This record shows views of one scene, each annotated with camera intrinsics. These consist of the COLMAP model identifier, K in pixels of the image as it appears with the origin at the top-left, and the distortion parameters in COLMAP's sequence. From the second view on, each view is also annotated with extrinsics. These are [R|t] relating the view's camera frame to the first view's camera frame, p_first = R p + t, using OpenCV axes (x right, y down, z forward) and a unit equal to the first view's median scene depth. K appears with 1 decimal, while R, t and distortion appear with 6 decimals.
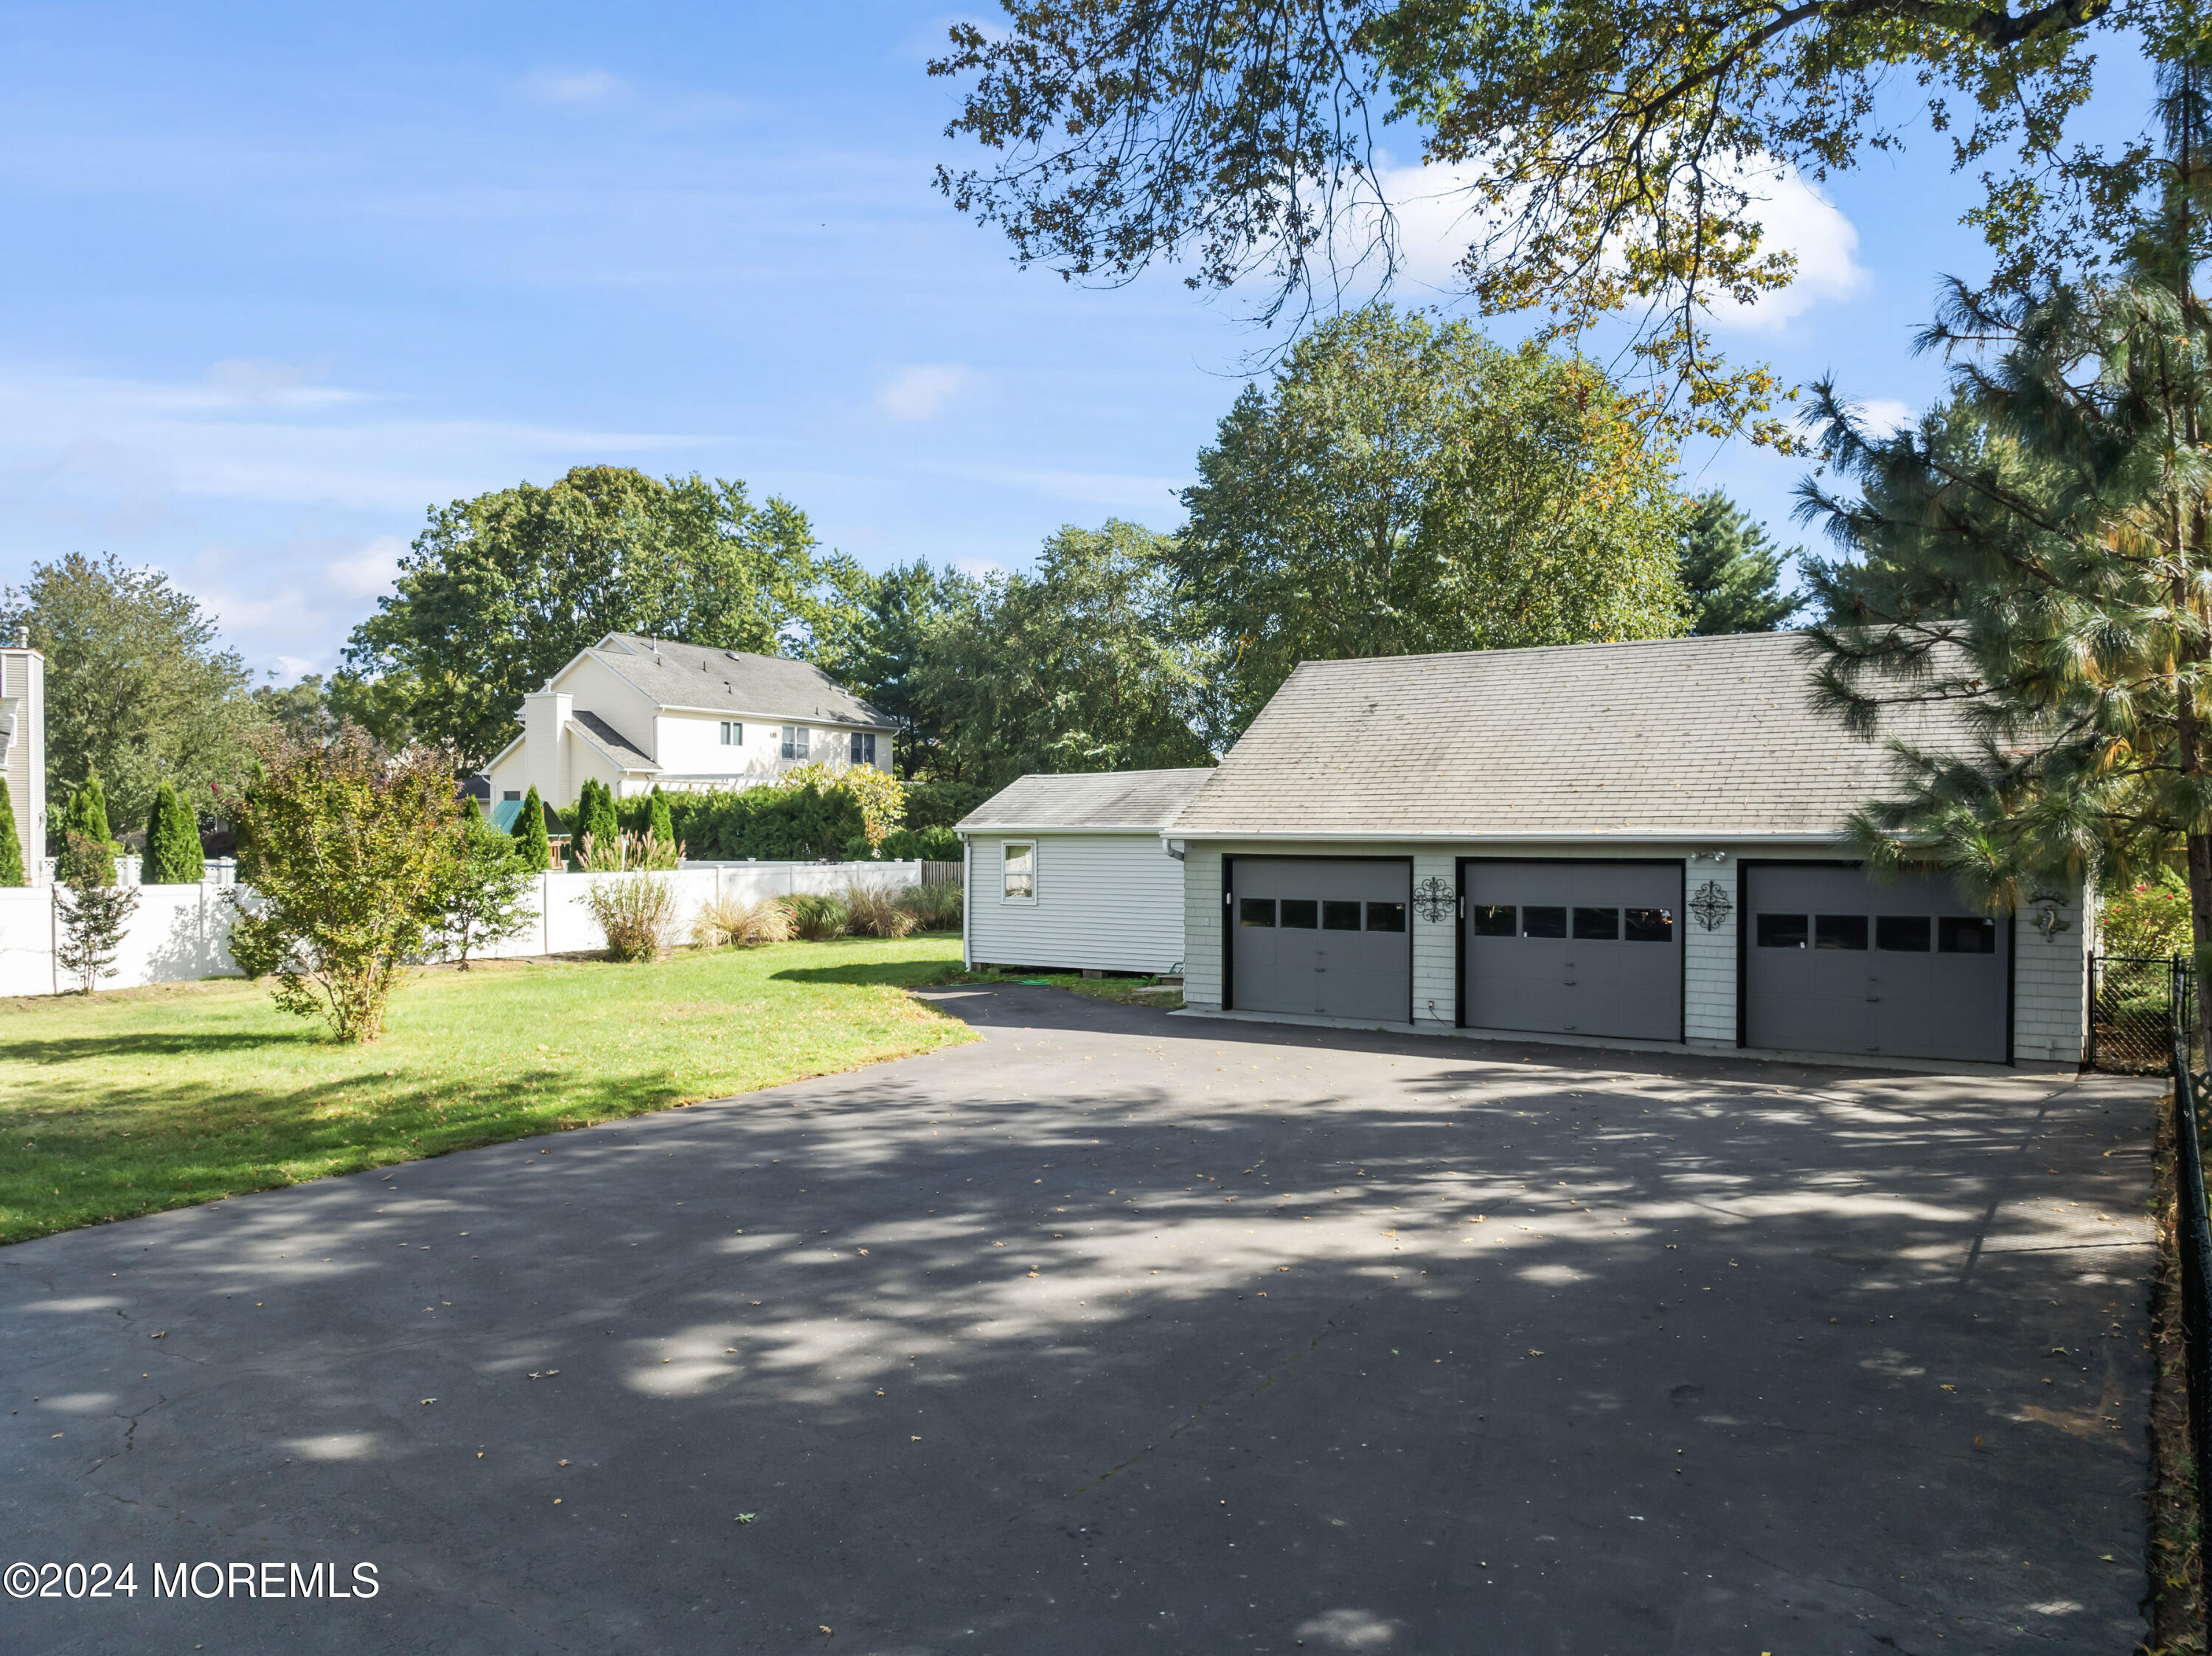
lens RADIAL K [[1529.5, 0, 1184.4], [0, 1529.5, 827.8], [0, 0, 1]] dist [0.007641, -0.086379]
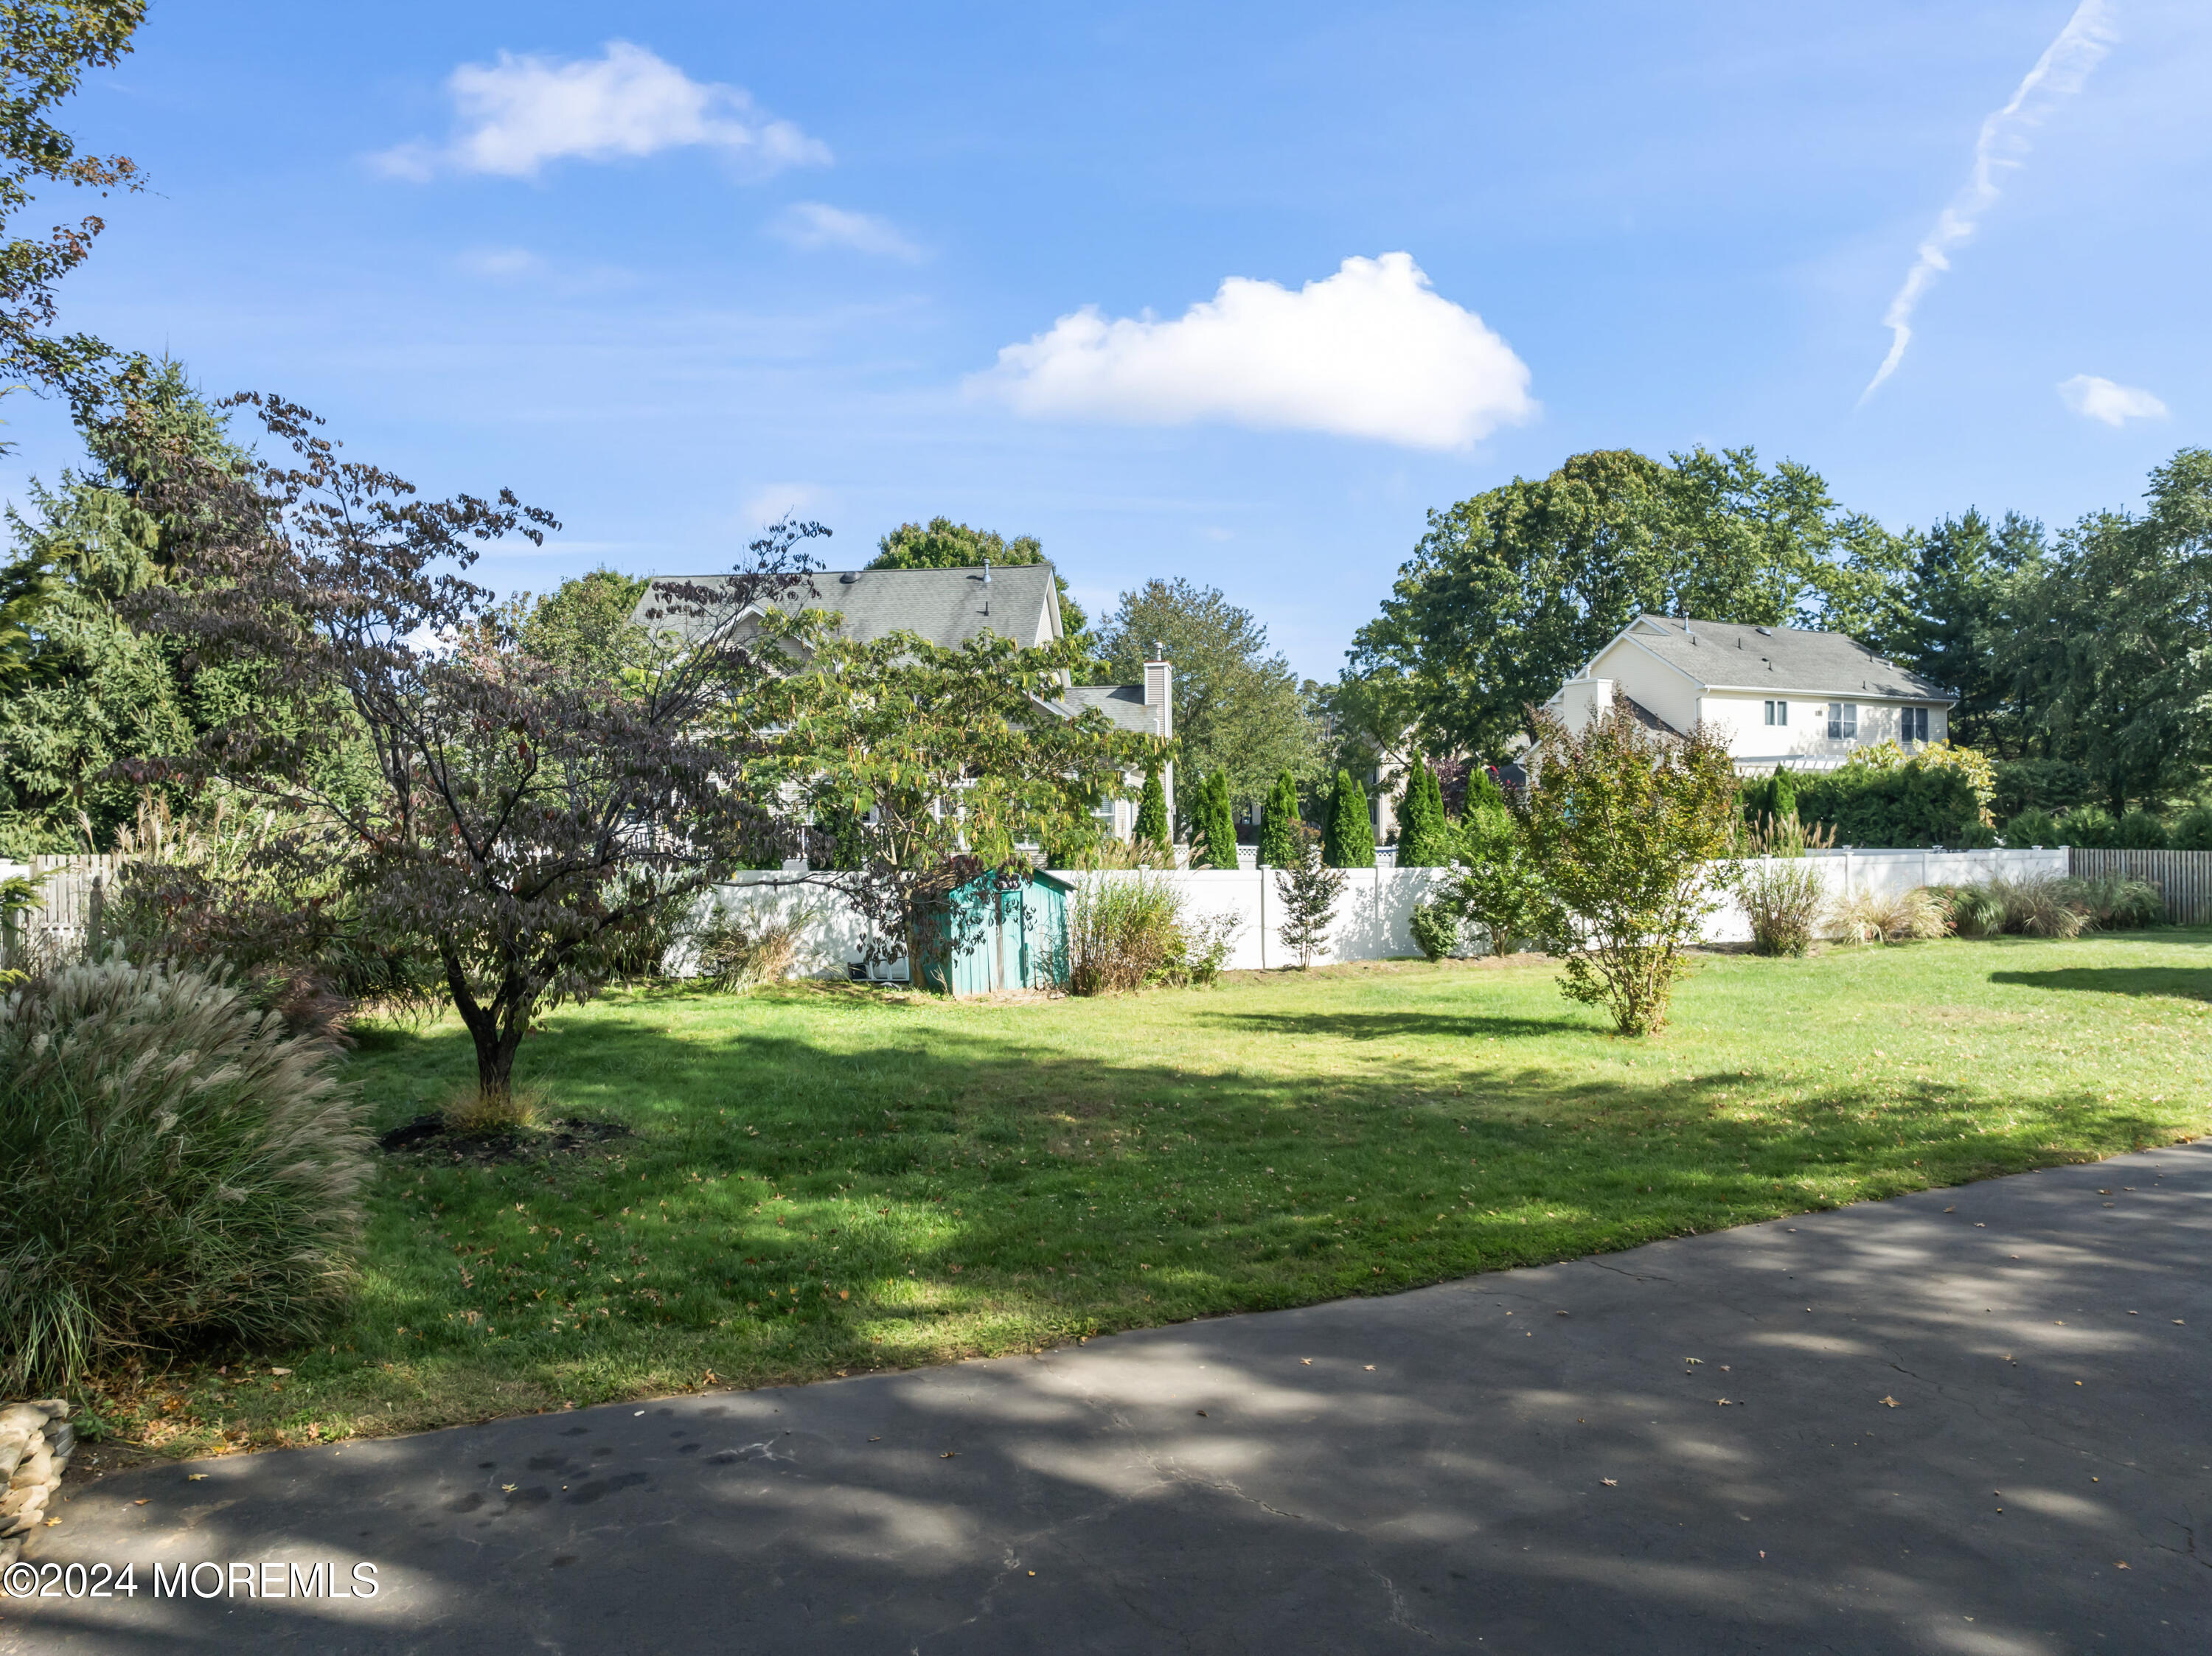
lens RADIAL K [[1529.5, 0, 1184.4], [0, 1529.5, 827.8], [0, 0, 1]] dist [0.007641, -0.086379]
pose [[0.853599, -0.003792, -0.520916, -0.110416], [0.007582, 0.999958, 0.005145, 0.001227], [0.520875, -0.008341, 0.853592, 0.007858]]
